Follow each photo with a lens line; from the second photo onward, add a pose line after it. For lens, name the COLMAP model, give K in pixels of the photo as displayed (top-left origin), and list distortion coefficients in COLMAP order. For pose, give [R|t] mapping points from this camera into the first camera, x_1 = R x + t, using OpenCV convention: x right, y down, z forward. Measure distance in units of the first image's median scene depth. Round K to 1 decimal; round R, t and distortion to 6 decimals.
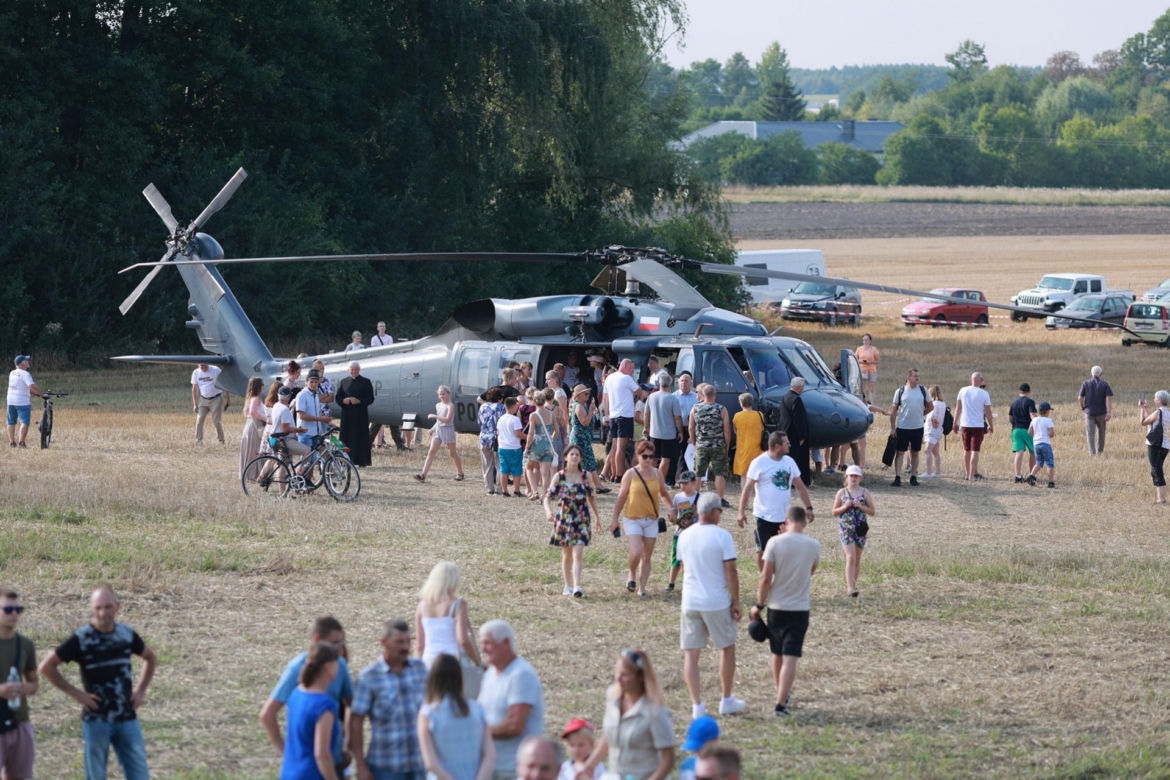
lens RADIAL K [[4412.5, 0, 585.0], [0, 4412.5, 390.0], [0, 0, 1]] dist [0.279215, -4.521212]
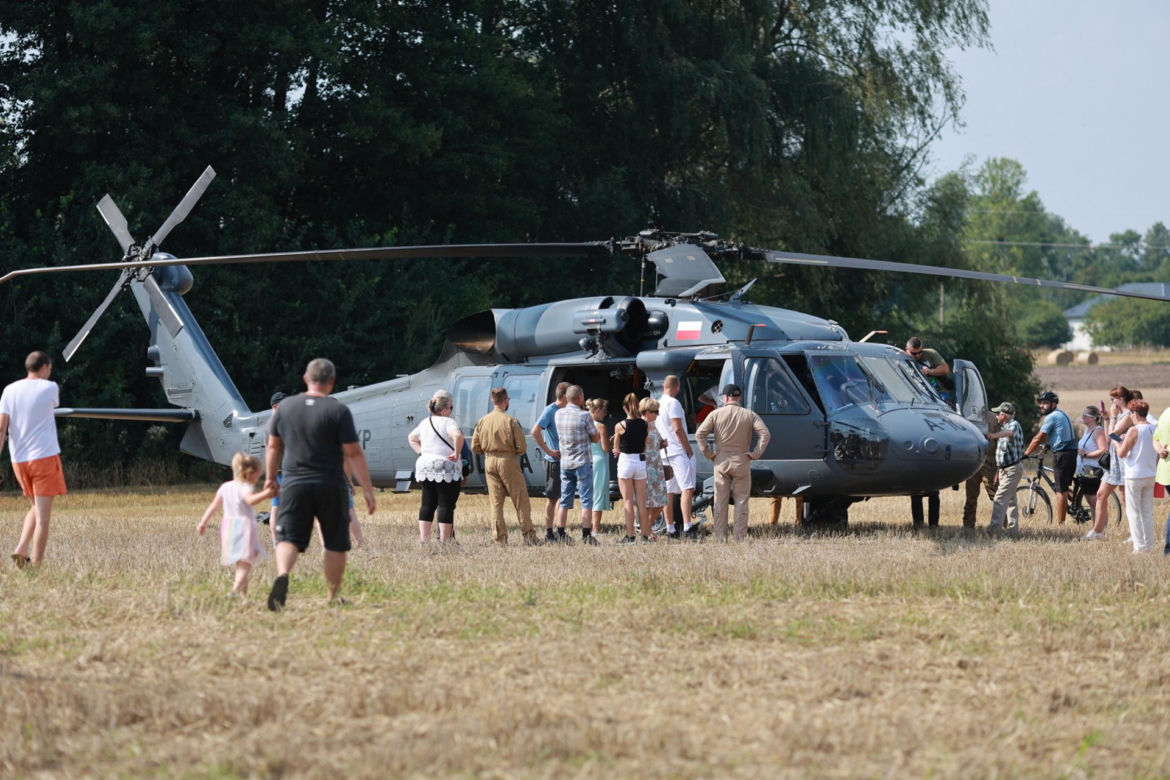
lens RADIAL K [[4412.5, 0, 585.0], [0, 4412.5, 390.0], [0, 0, 1]] dist [0.279215, -4.521212]
pose [[0.994617, -0.023390, -0.100944, 0.069668], [0.018796, 0.998755, -0.046217, 0.027847], [0.101899, 0.044071, 0.993818, 0.260305]]
